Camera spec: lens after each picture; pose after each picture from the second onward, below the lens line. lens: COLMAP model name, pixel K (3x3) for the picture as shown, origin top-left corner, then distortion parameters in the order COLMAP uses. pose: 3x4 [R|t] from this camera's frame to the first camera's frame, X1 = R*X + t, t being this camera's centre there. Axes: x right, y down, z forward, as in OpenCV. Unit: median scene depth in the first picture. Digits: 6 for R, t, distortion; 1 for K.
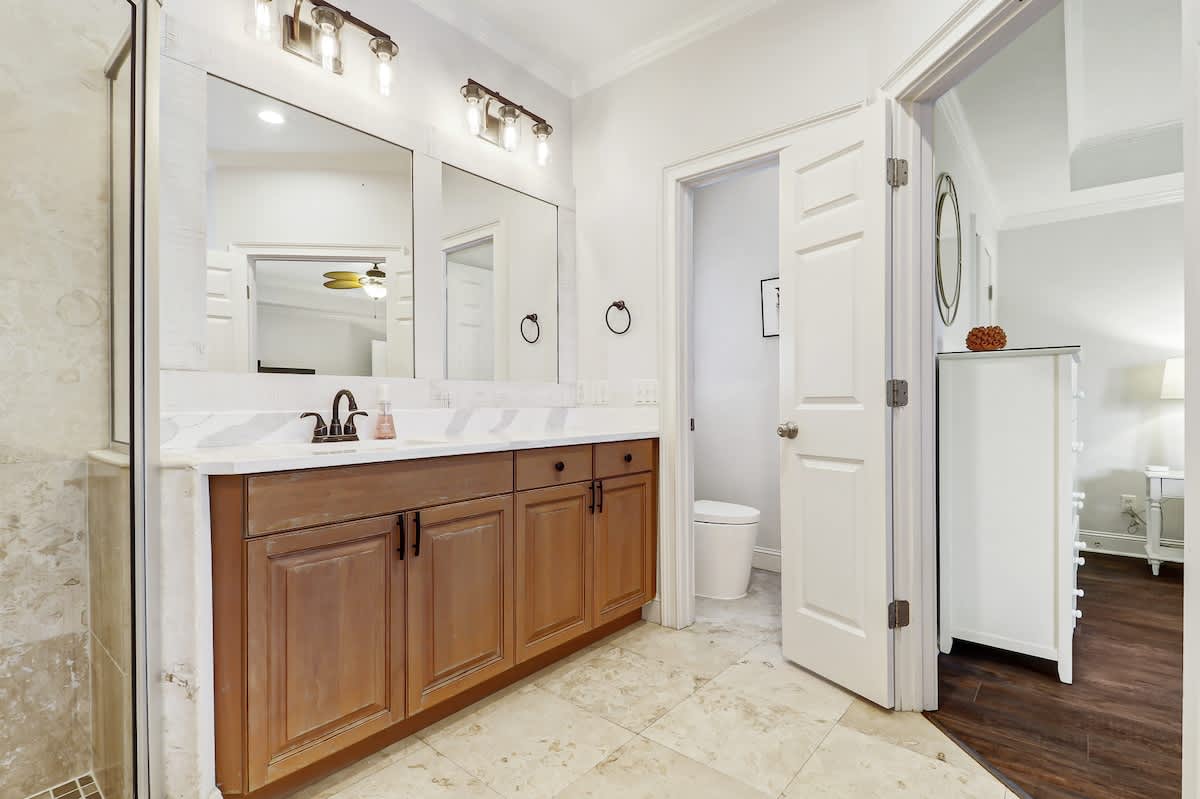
lens RADIAL K [[567.3, 0, 600.0], [0, 567.3, 399.5], [0, 0, 1]] dist [-0.005492, -0.000976]
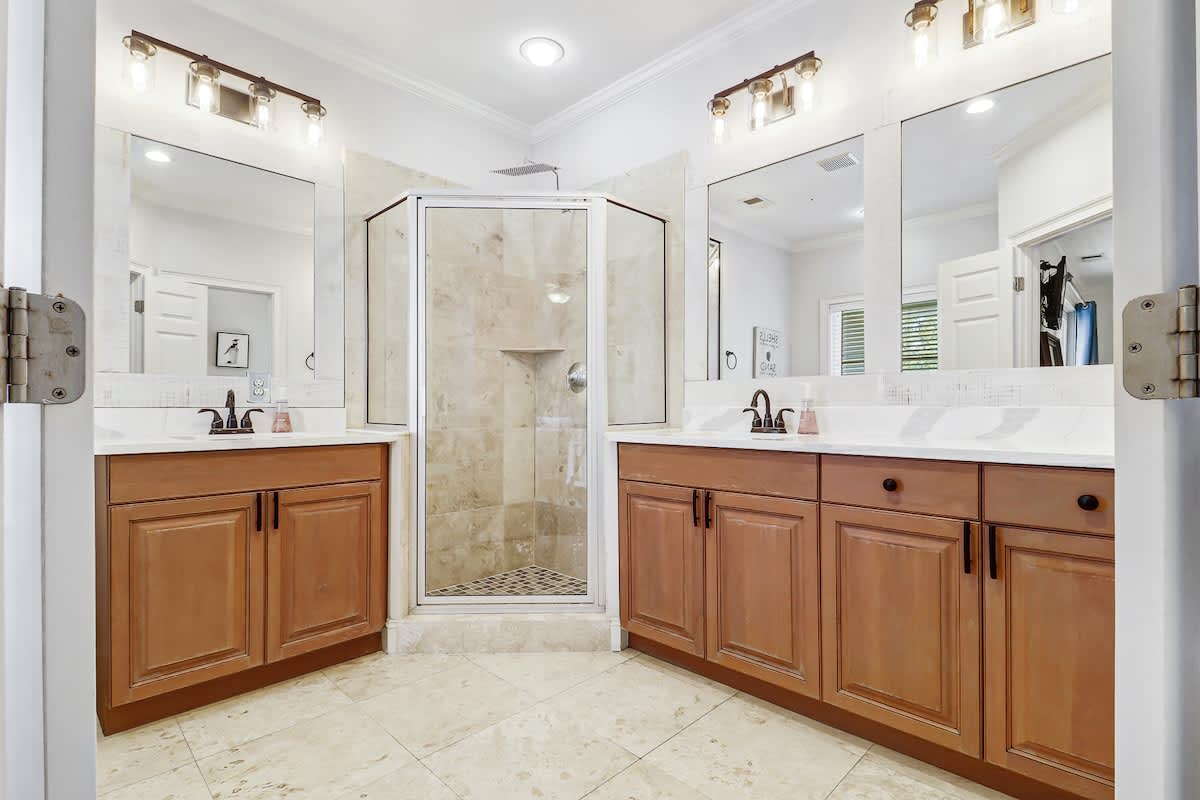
lens RADIAL K [[567.3, 0, 600.0], [0, 567.3, 400.0], [0, 0, 1]] dist [-0.005492, -0.000976]
pose [[-0.089563, -0.005964, -0.995963, 0.754207], [0.010549, 0.999920, -0.006937, 0.009227], [0.995925, -0.011128, -0.089493, 0.746743]]
